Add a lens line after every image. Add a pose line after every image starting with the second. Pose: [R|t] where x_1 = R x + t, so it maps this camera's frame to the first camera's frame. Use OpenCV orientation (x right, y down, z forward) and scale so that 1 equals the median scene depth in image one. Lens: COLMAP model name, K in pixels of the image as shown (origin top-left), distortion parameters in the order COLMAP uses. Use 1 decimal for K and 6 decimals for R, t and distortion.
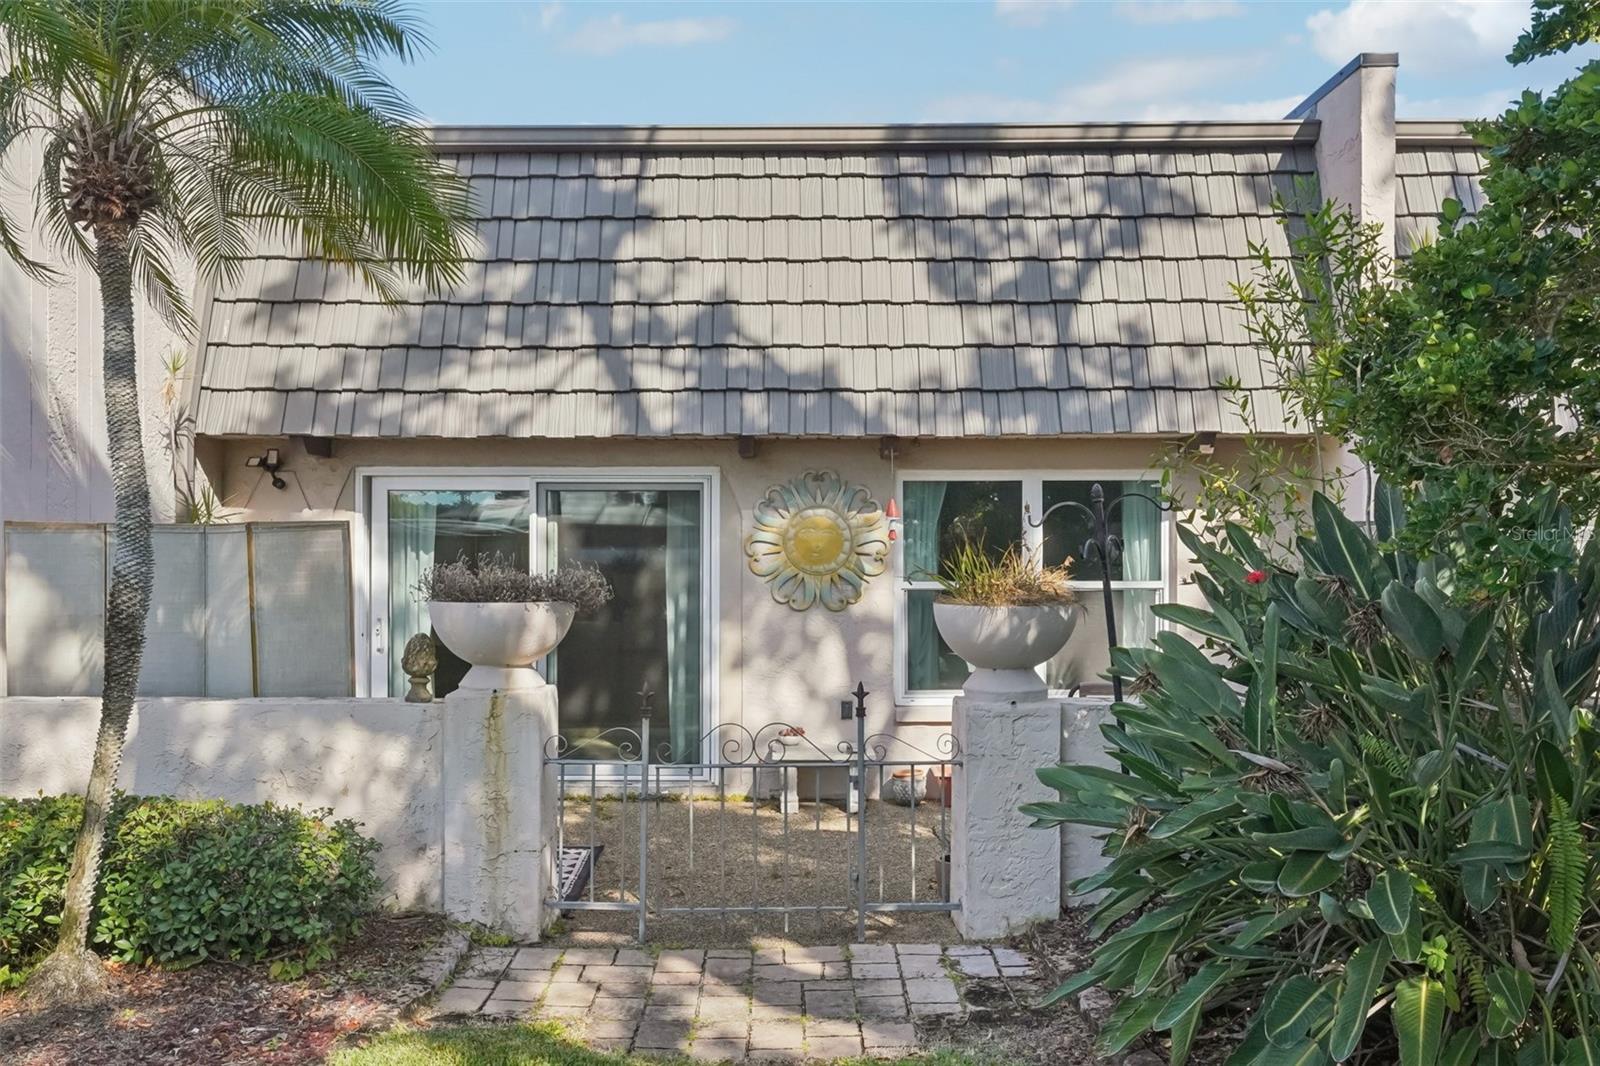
lens RADIAL K [[1353.0, 0, 800.0], [0, 1353.0, 533.0], [0, 0, 1]] dist [0.002616, 0.000215]
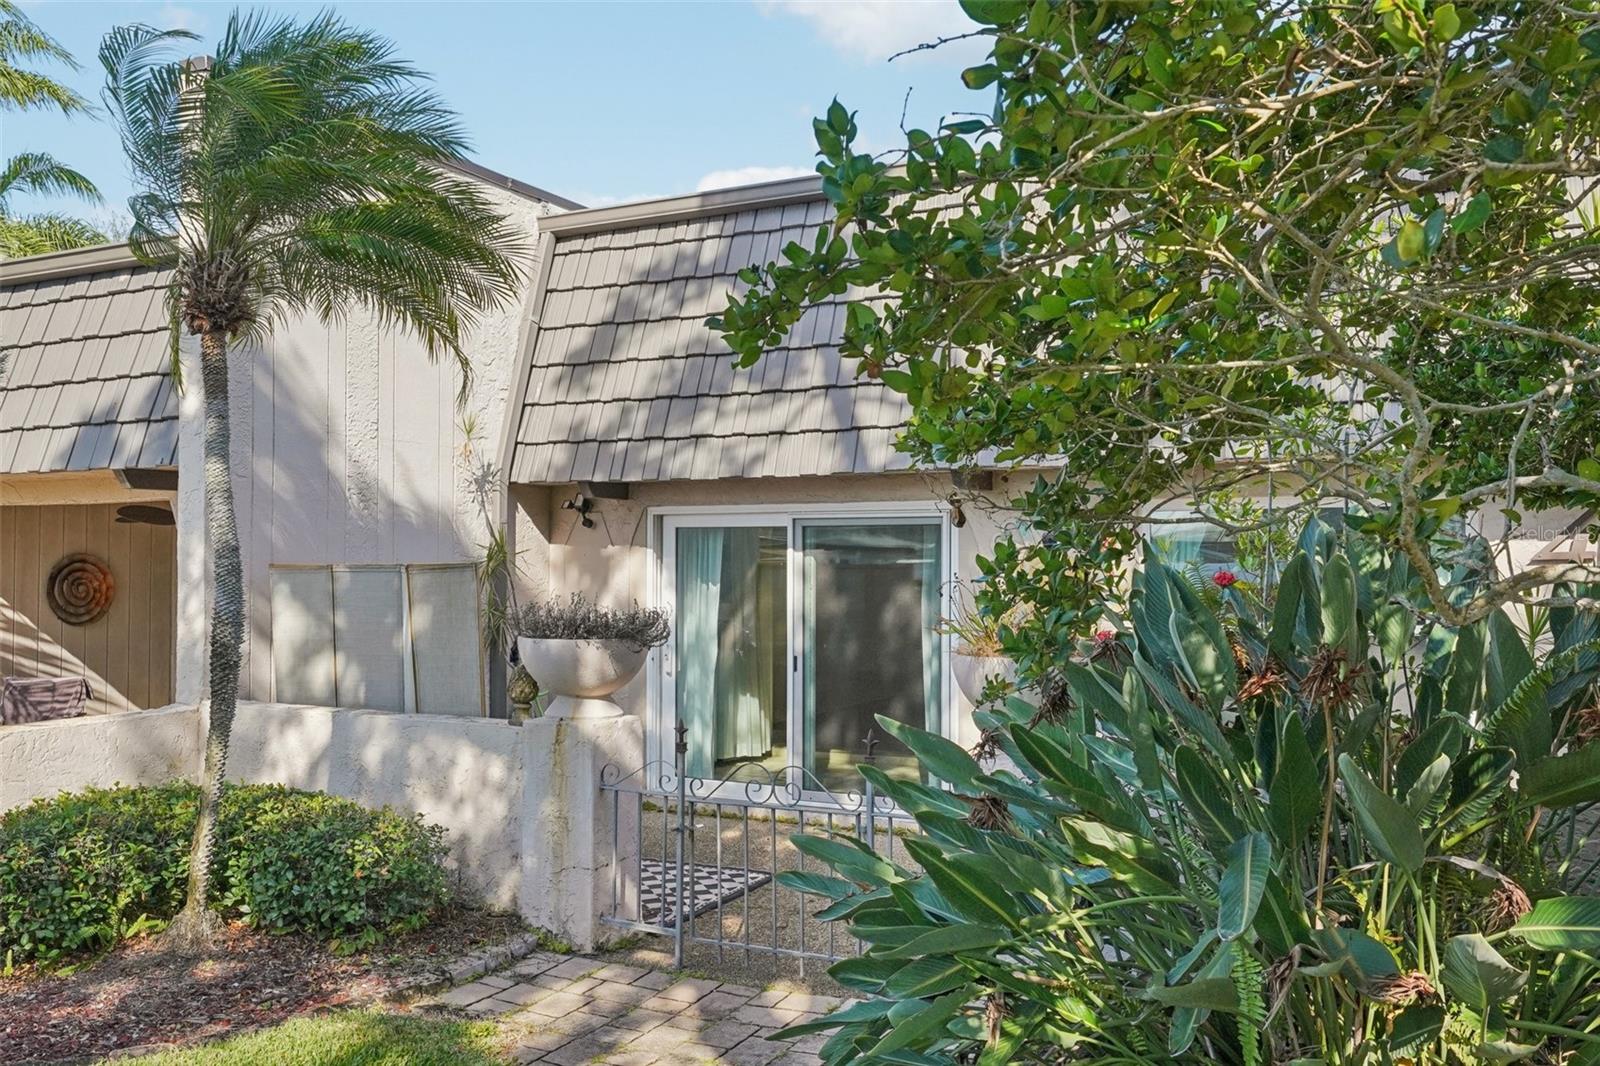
lens RADIAL K [[1361.2, 0, 800.0], [0, 1361.2, 533.0], [0, 0, 1]] dist [0.000394, -0.000869]
pose [[0.887351, -0.009529, -0.460997, 0.310427], [0.004023, 0.999908, -0.012926, -0.013275], [0.461078, 0.009615, 0.887308, 0.072368]]
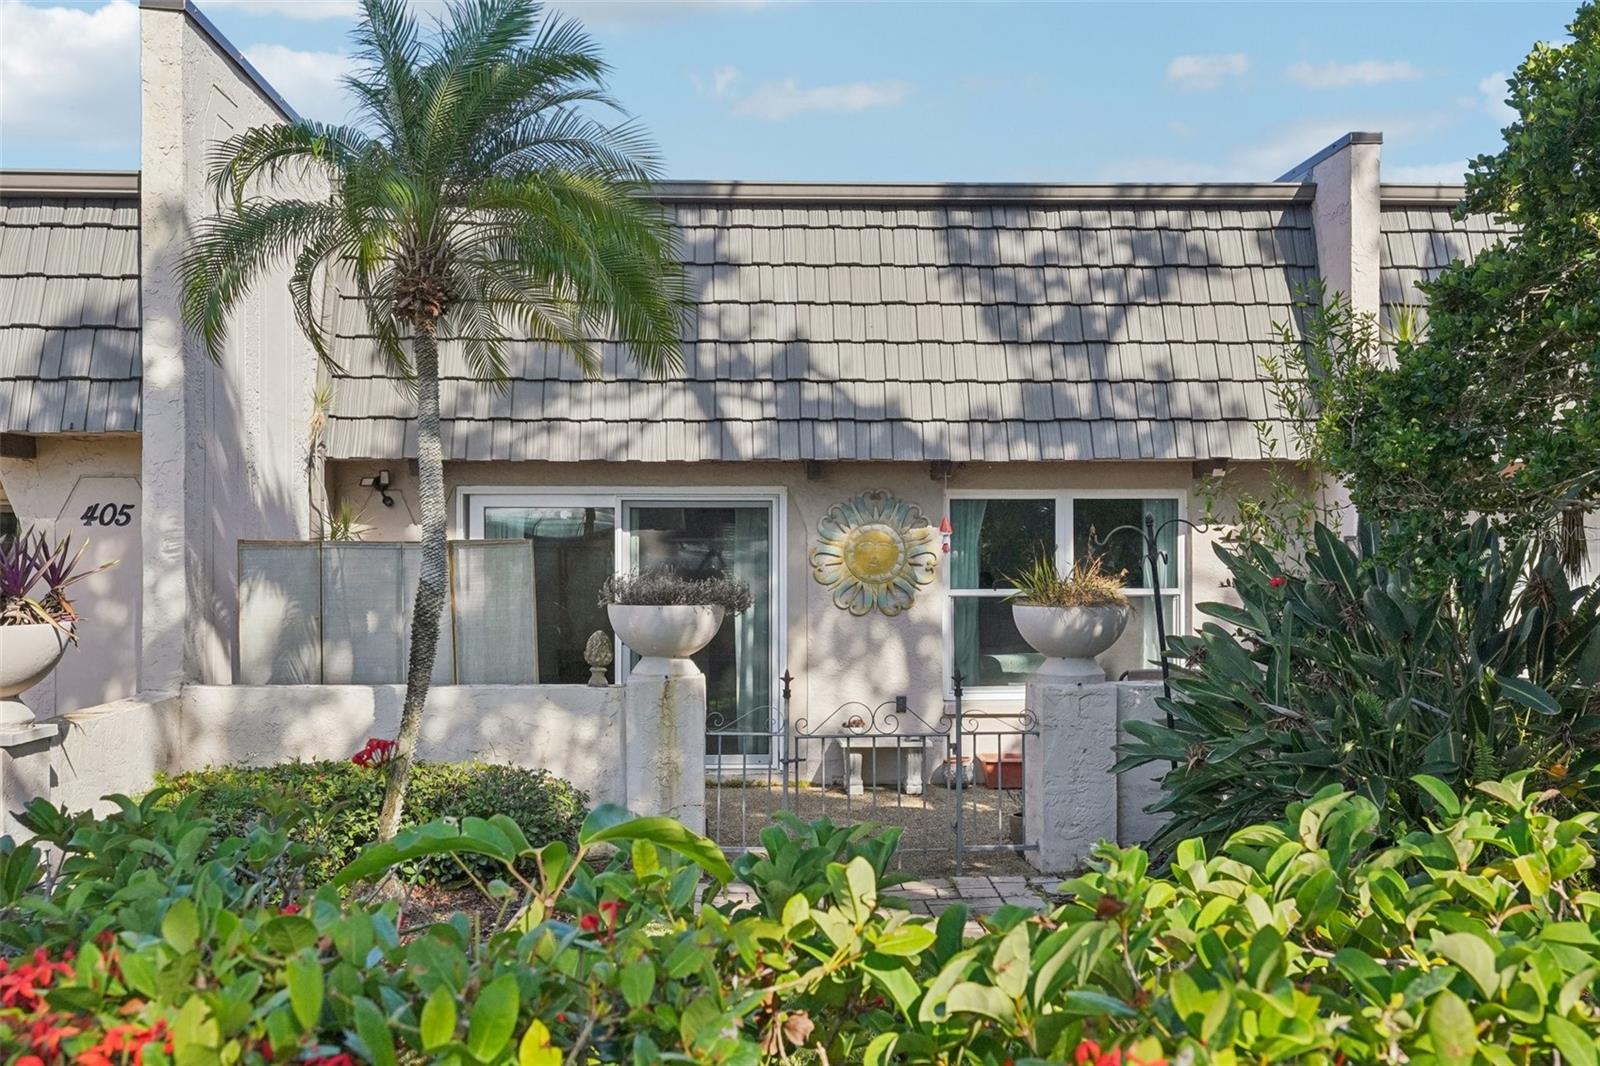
lens RADIAL K [[1514.9, 0, 800.0], [0, 1514.9, 533.0], [0, 0, 1]] dist [0.009782, 0.015774]
pose [[0.998602, -0.000383, 0.052855, -0.120372], [0.000548, 0.999995, -0.003109, -0.007152], [-0.052853, 0.003134, 0.998597, -0.258648]]
